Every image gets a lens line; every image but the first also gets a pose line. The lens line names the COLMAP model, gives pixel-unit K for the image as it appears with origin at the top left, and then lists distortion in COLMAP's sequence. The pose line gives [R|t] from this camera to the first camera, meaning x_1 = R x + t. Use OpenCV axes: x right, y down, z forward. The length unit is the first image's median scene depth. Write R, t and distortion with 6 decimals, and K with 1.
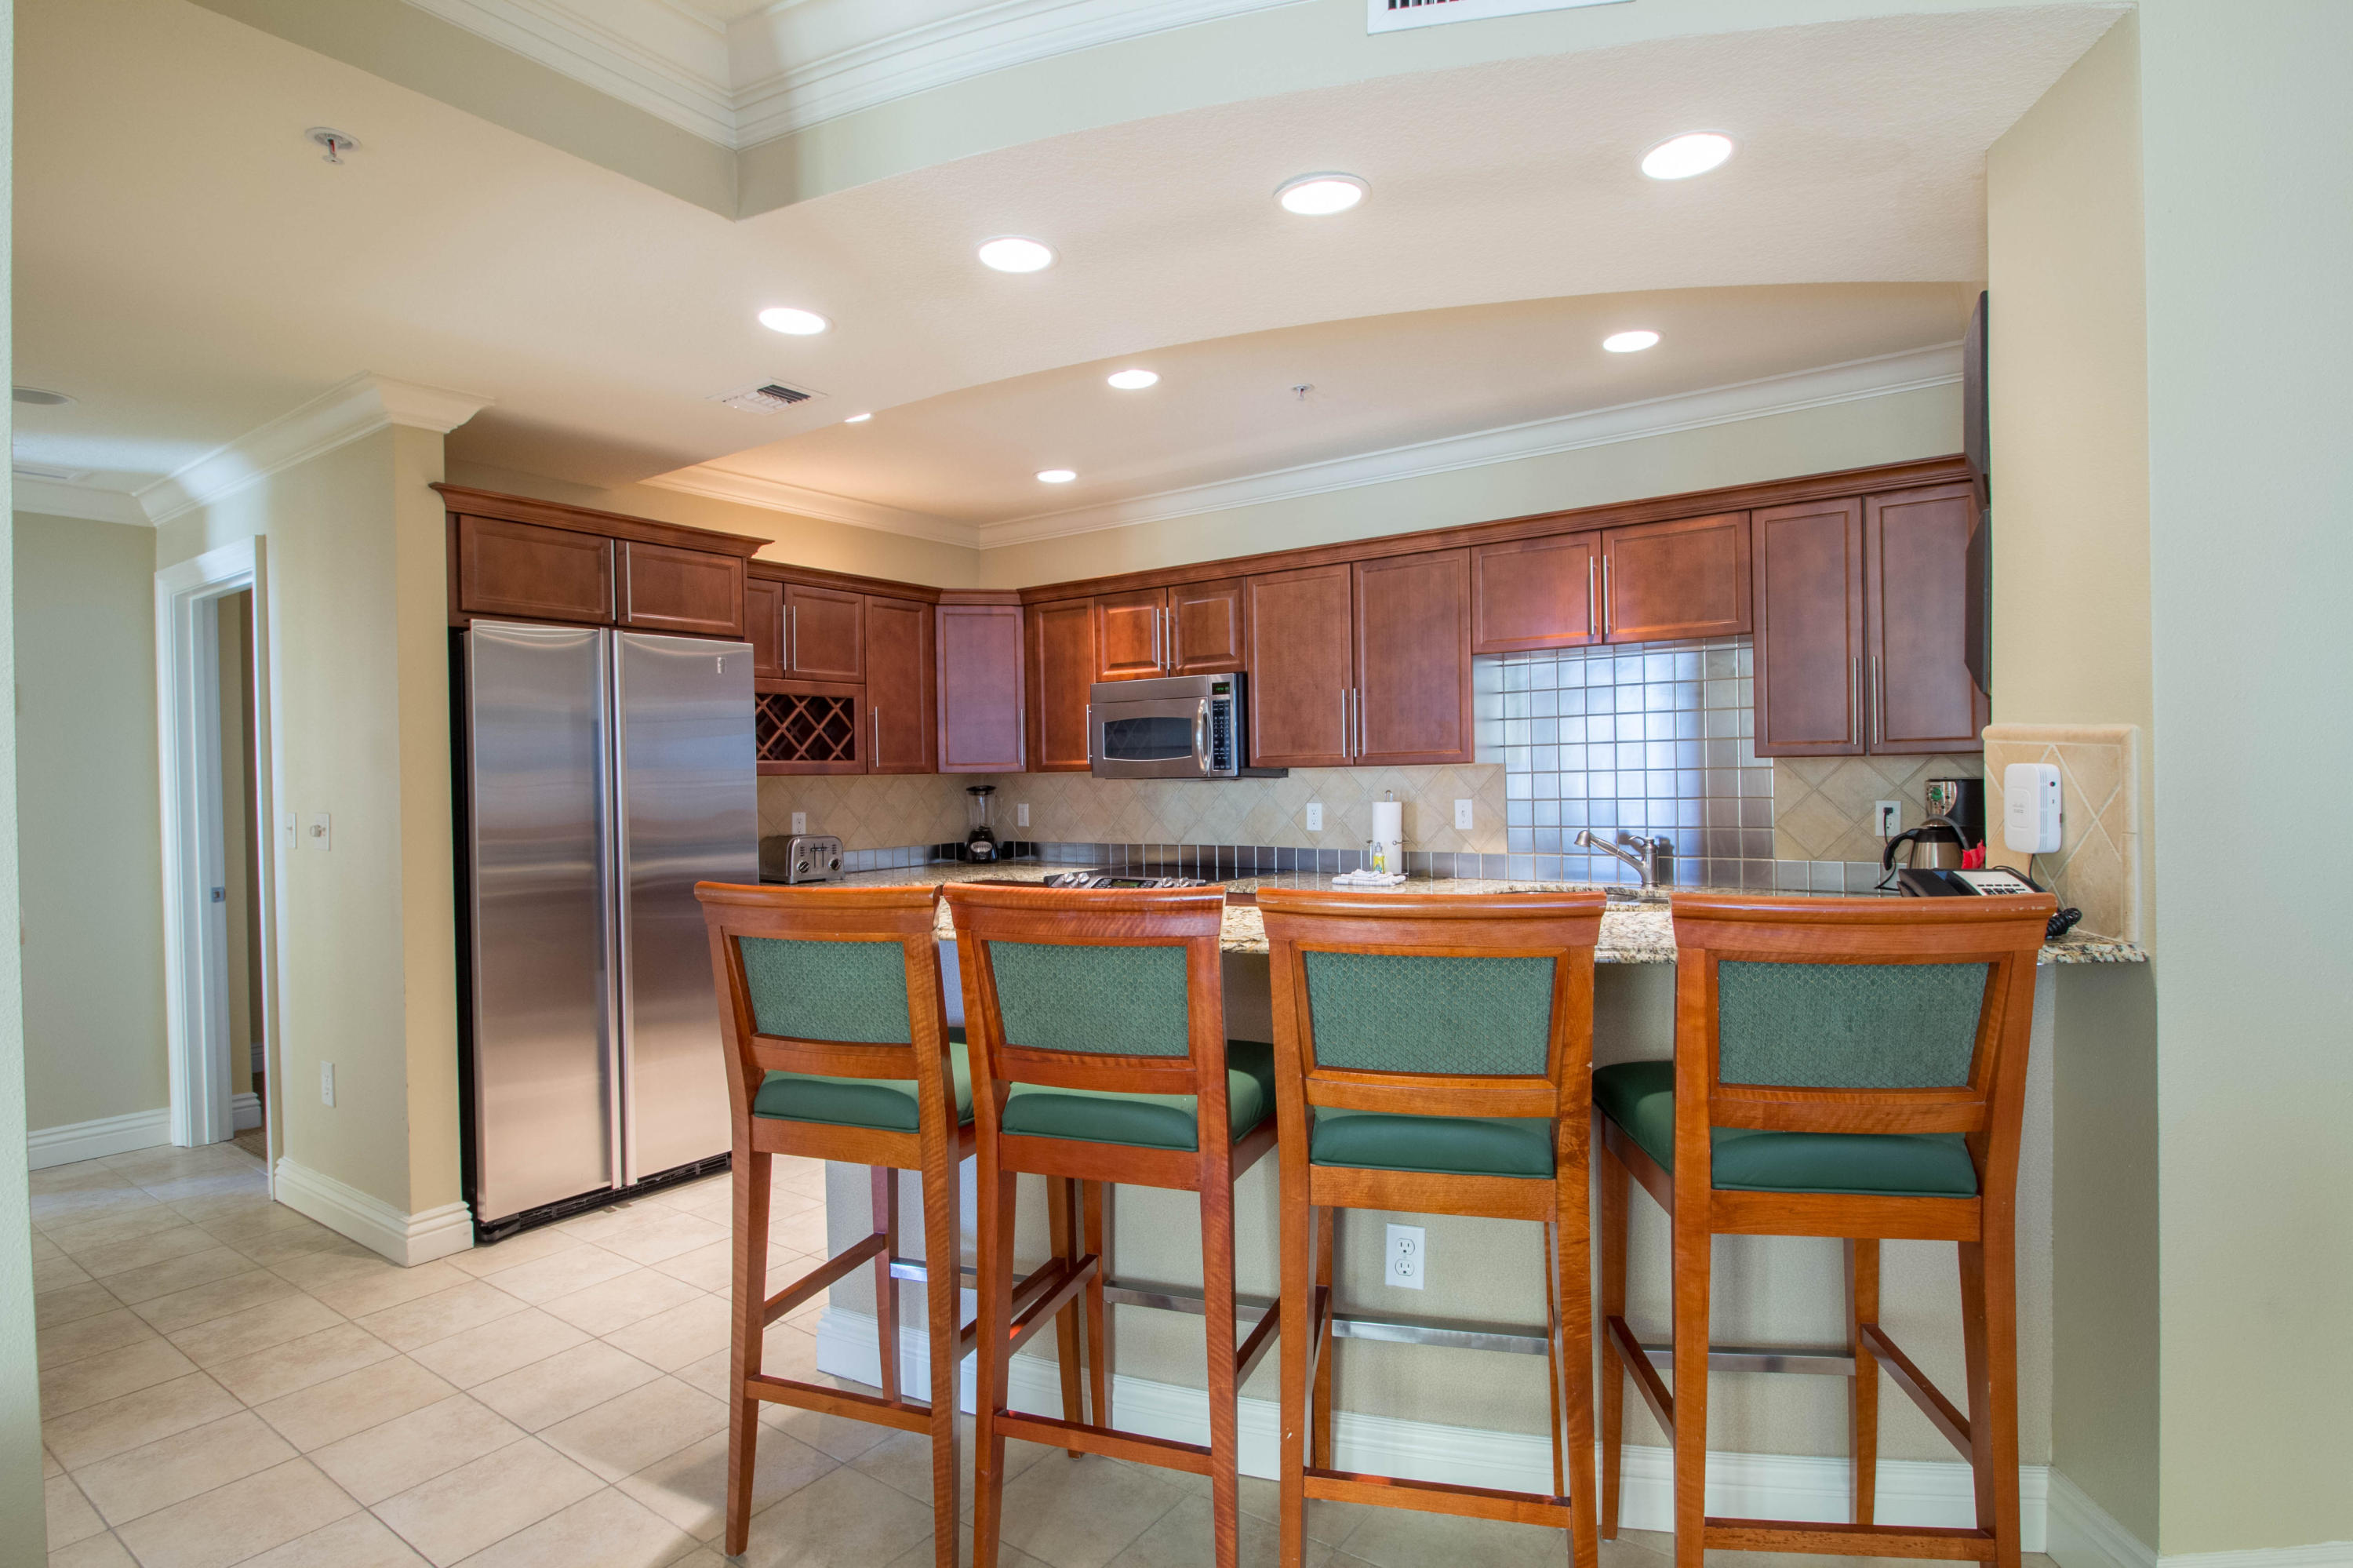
lens RADIAL K [[1202.0, 0, 1176.5], [0, 1202.0, 784.0], [0, 0, 1]] dist [0.002089, 0.001457]
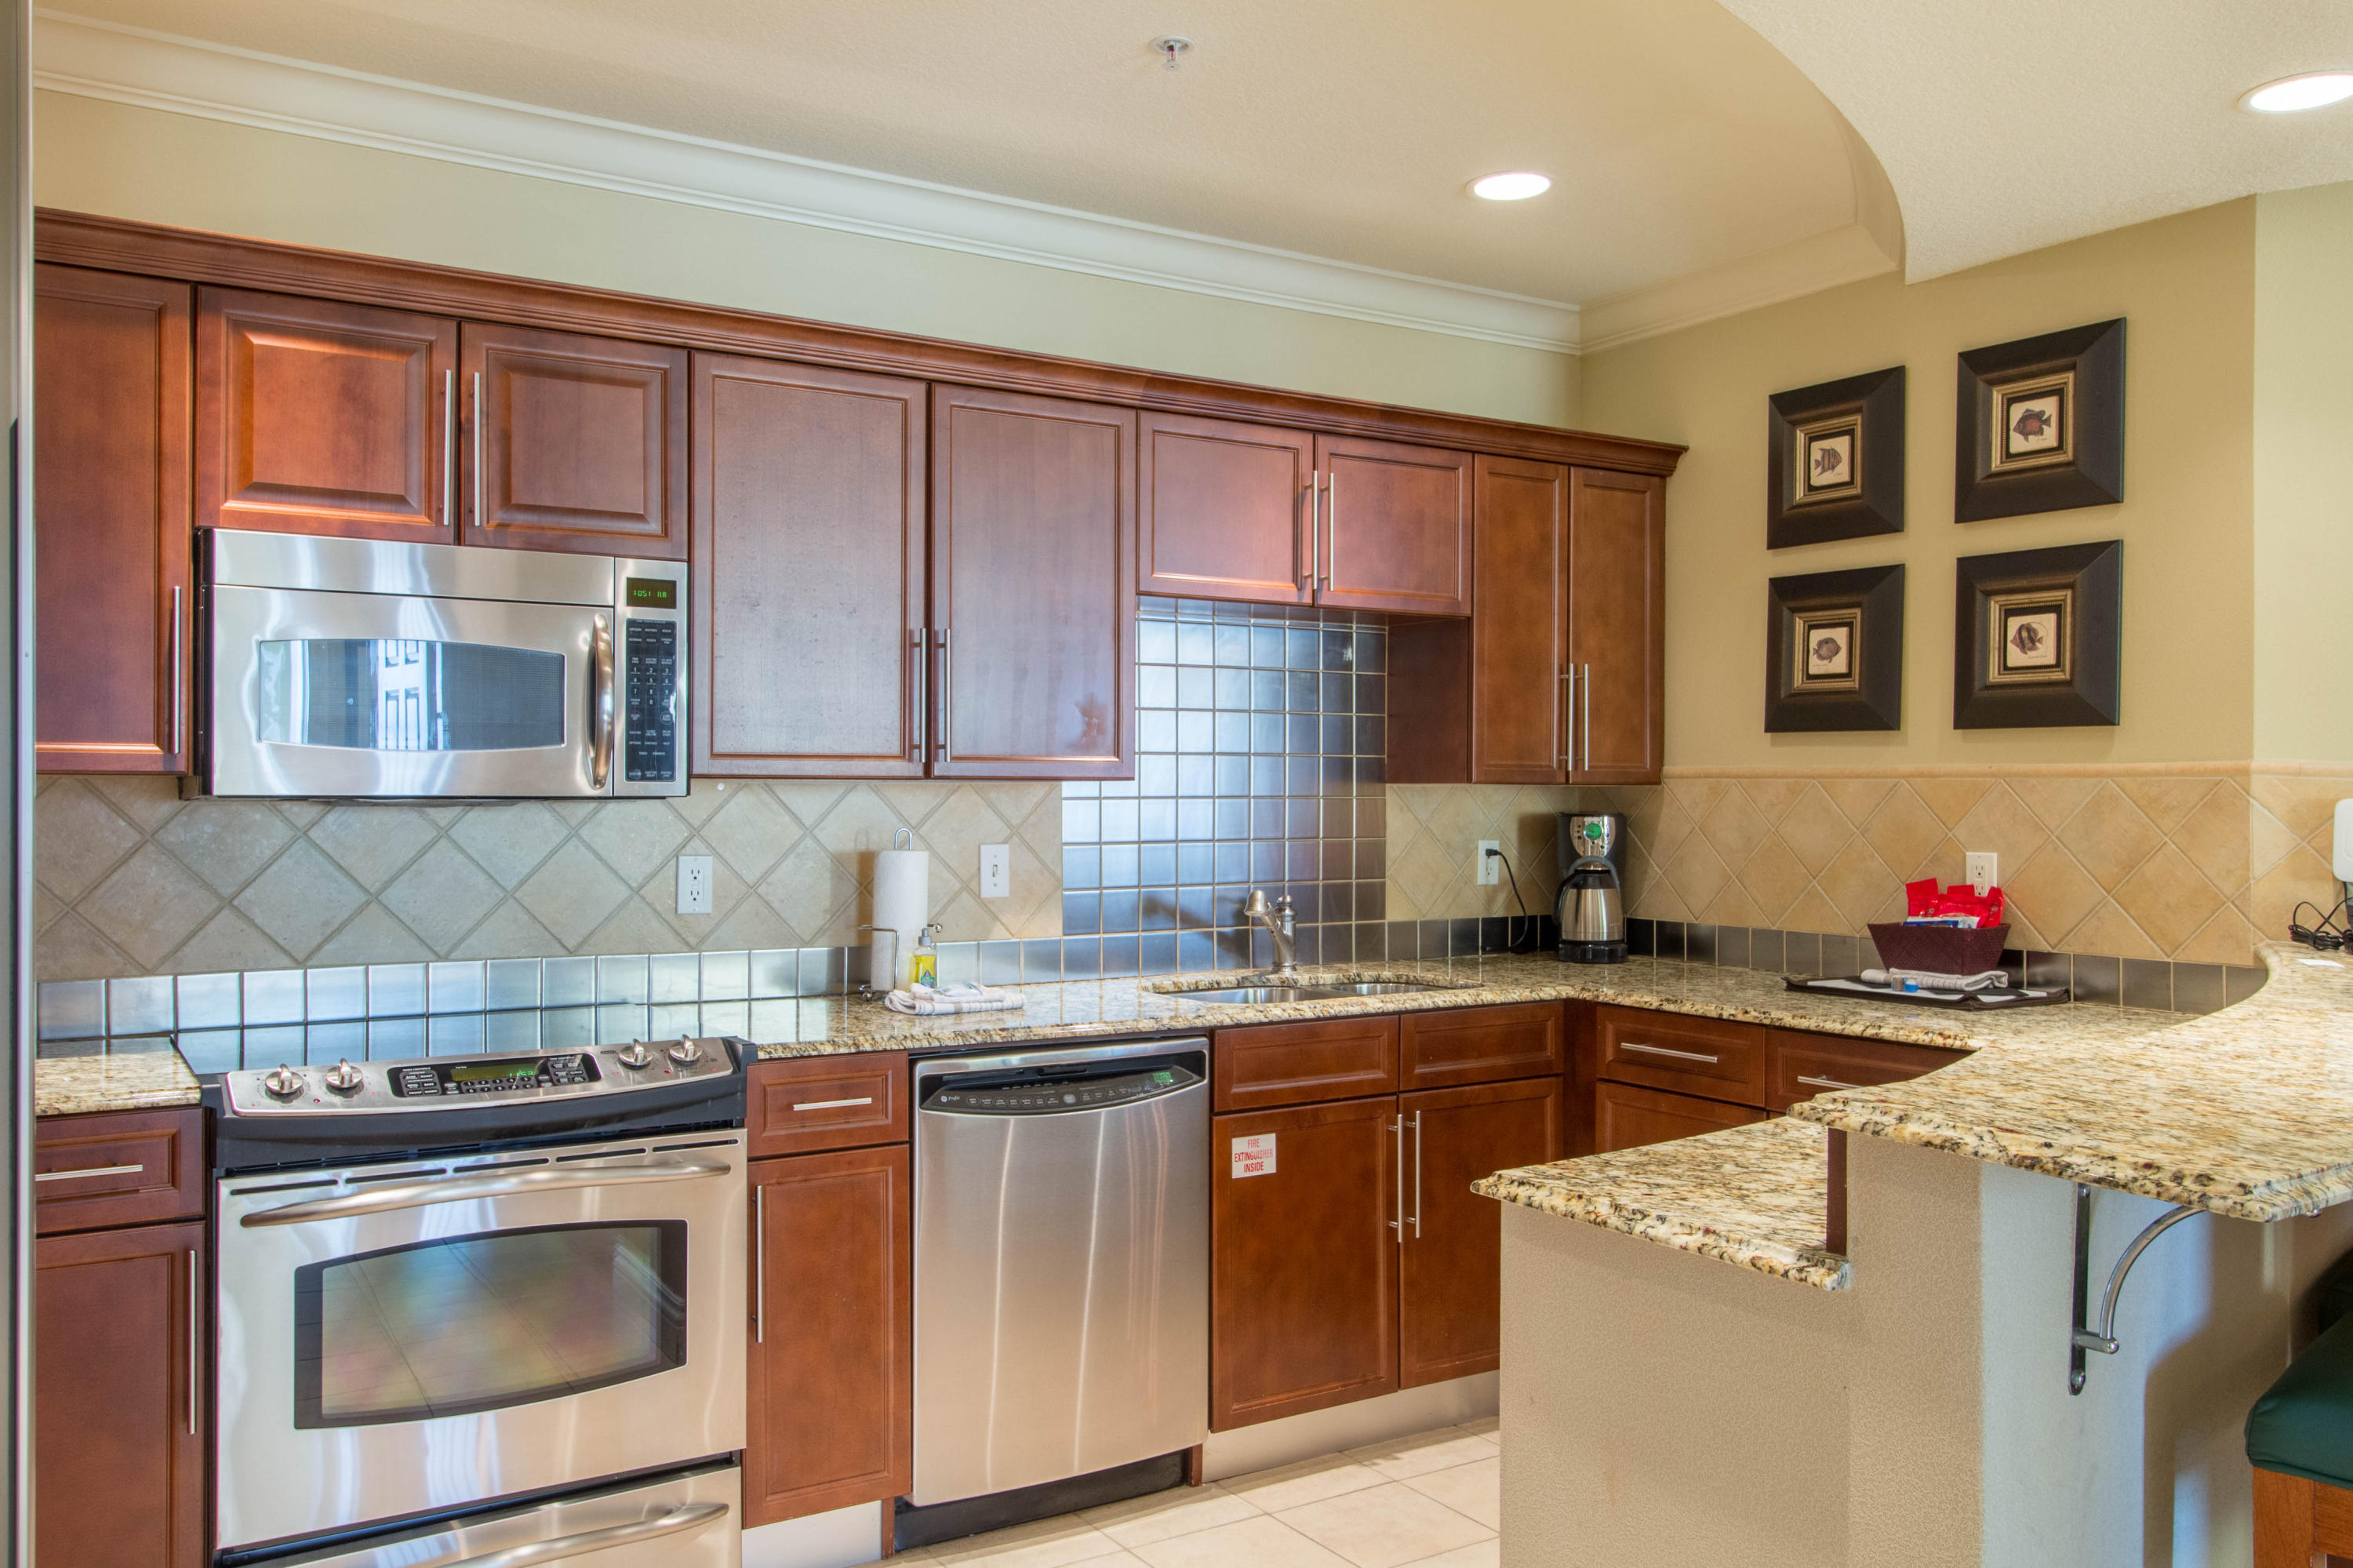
lens RADIAL K [[1859.2, 0, 1176.5], [0, 1859.2, 784.0], [0, 0, 1]] dist [0.014273, -0.001769]
pose [[0.370938, 0.022330, 0.928389, -0.517605], [-0.002094, 0.999728, -0.023209, 0.004405], [-0.928655, 0.006665, 0.370885, 0.580172]]
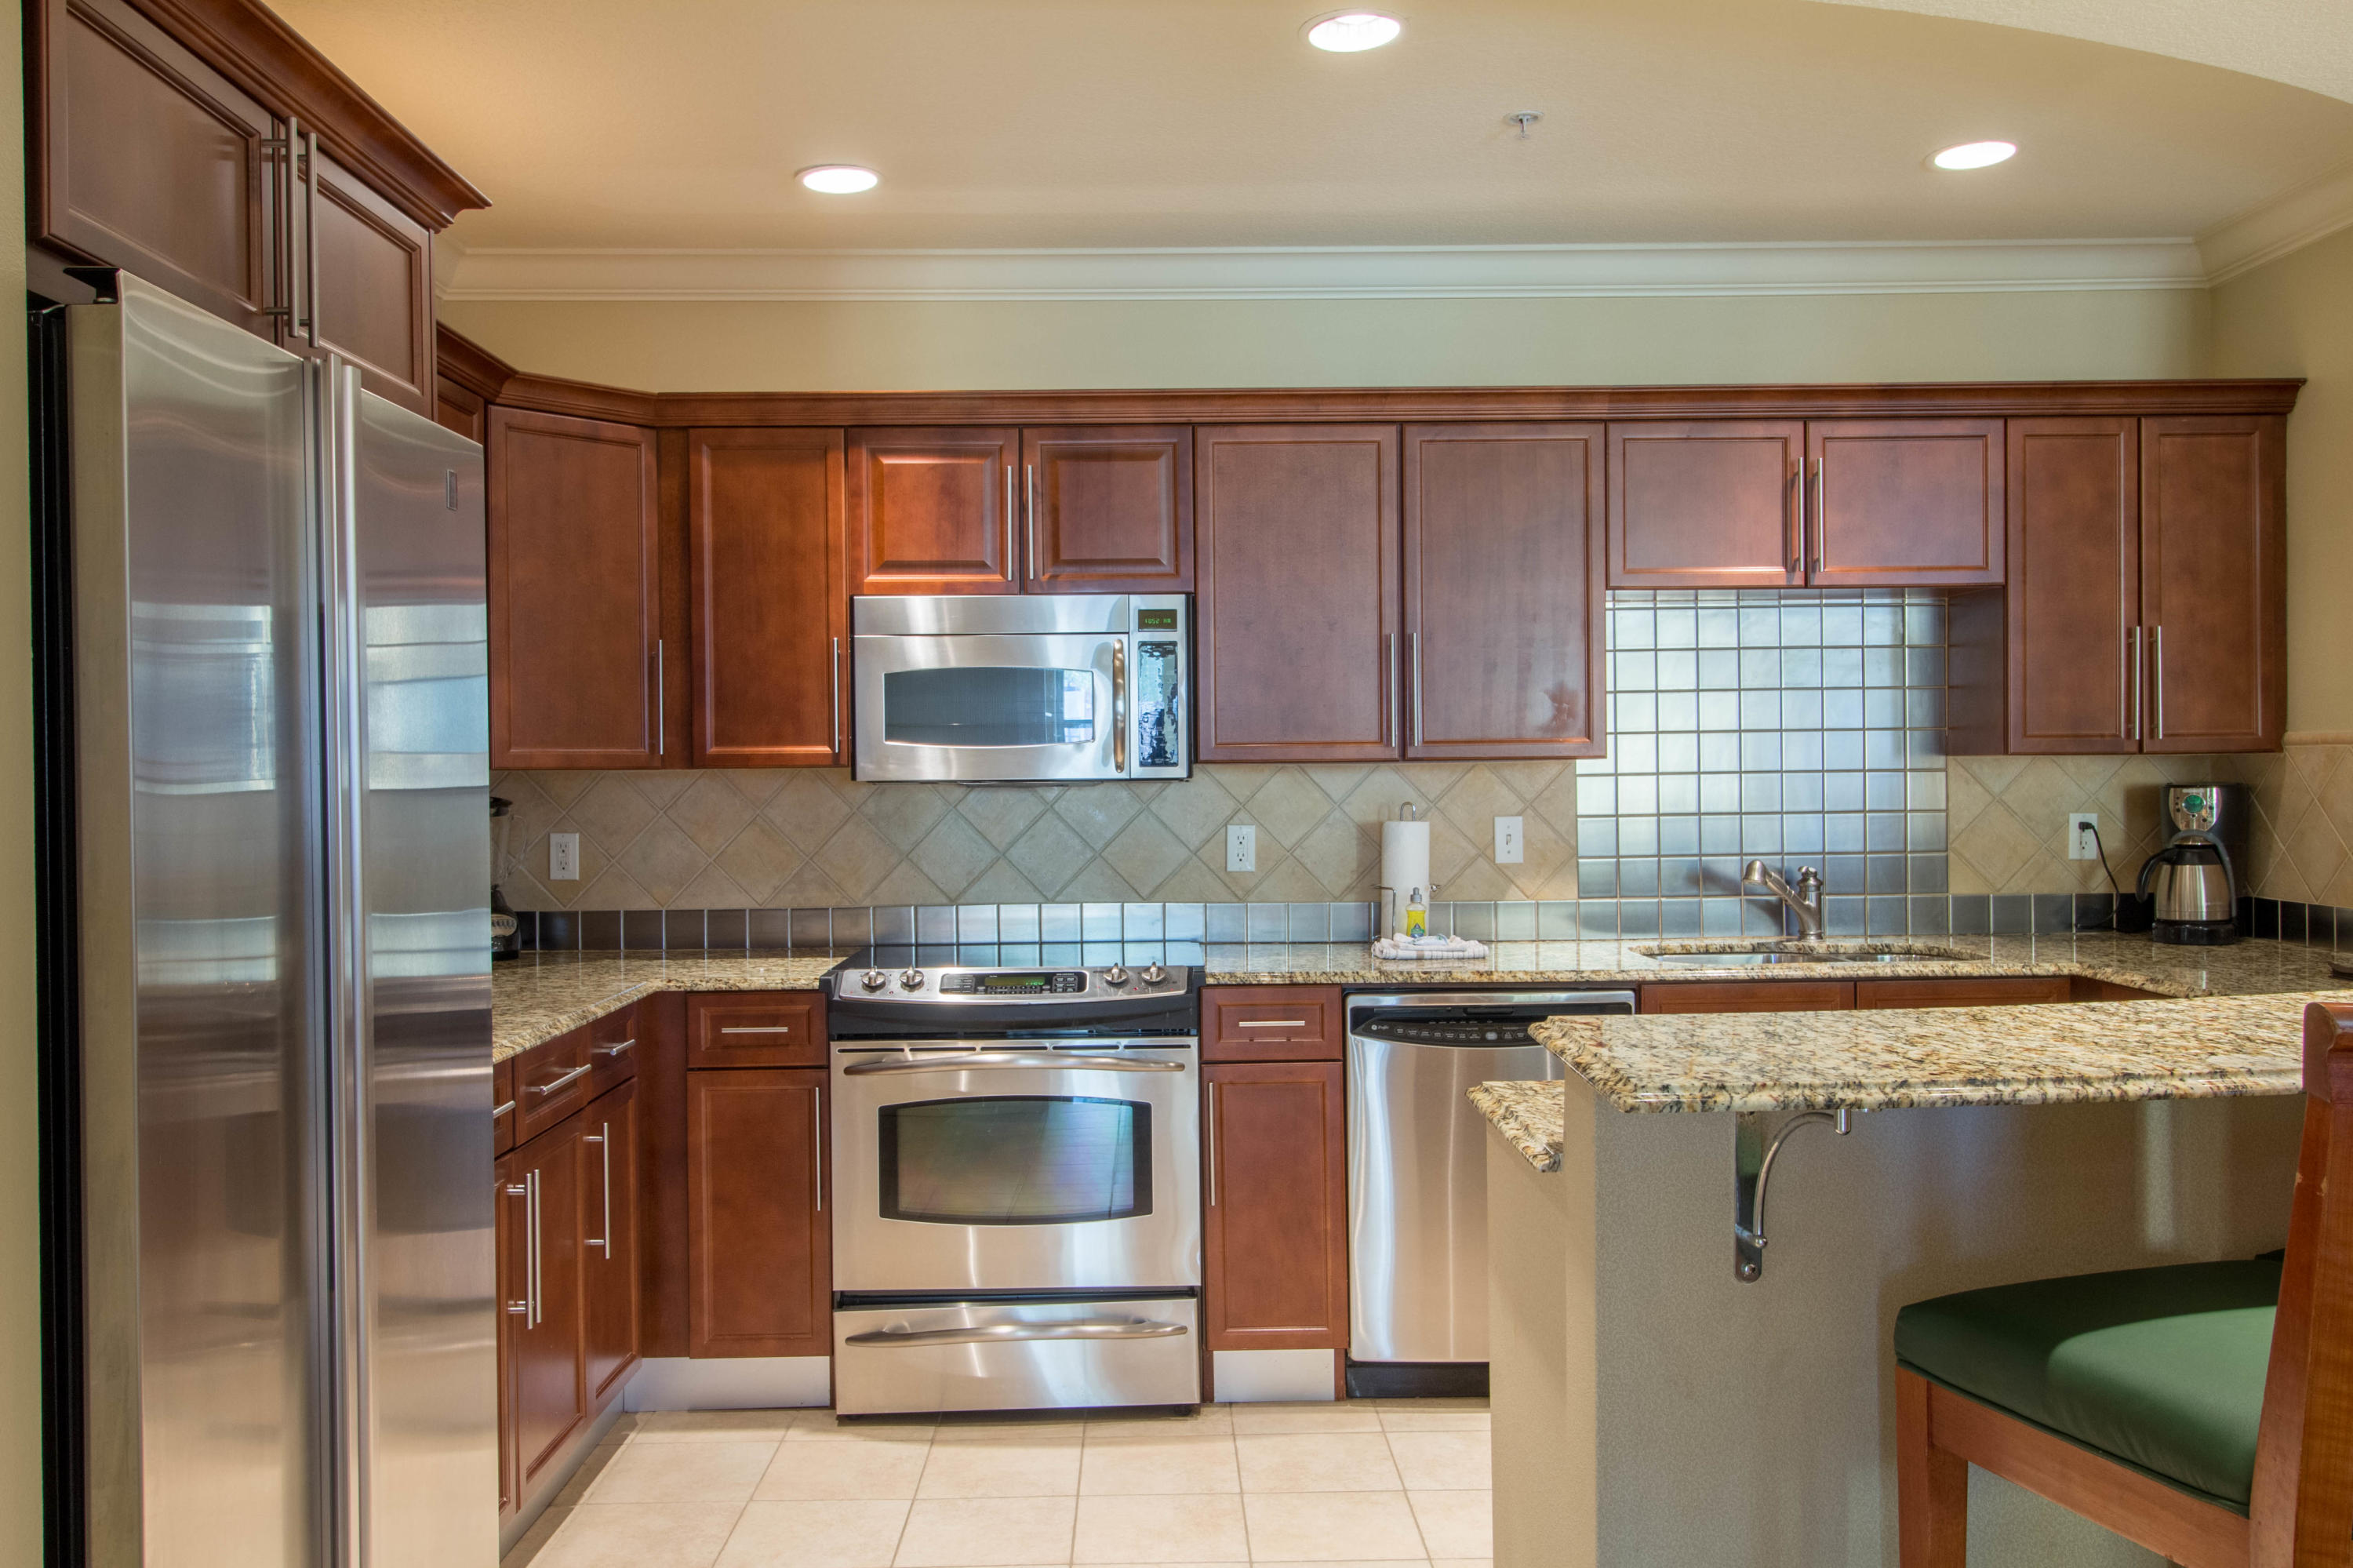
lens RADIAL K [[1856.0, 0, 1176.5], [0, 1856.0, 784.0], [0, 0, 1]] dist [0.015393, -0.000204]
pose [[0.799725, 0.004926, 0.600346, -0.475420], [0.001183, 0.999951, -0.009781, 0.004791], [-0.600365, 0.008533, 0.799681, 0.309549]]
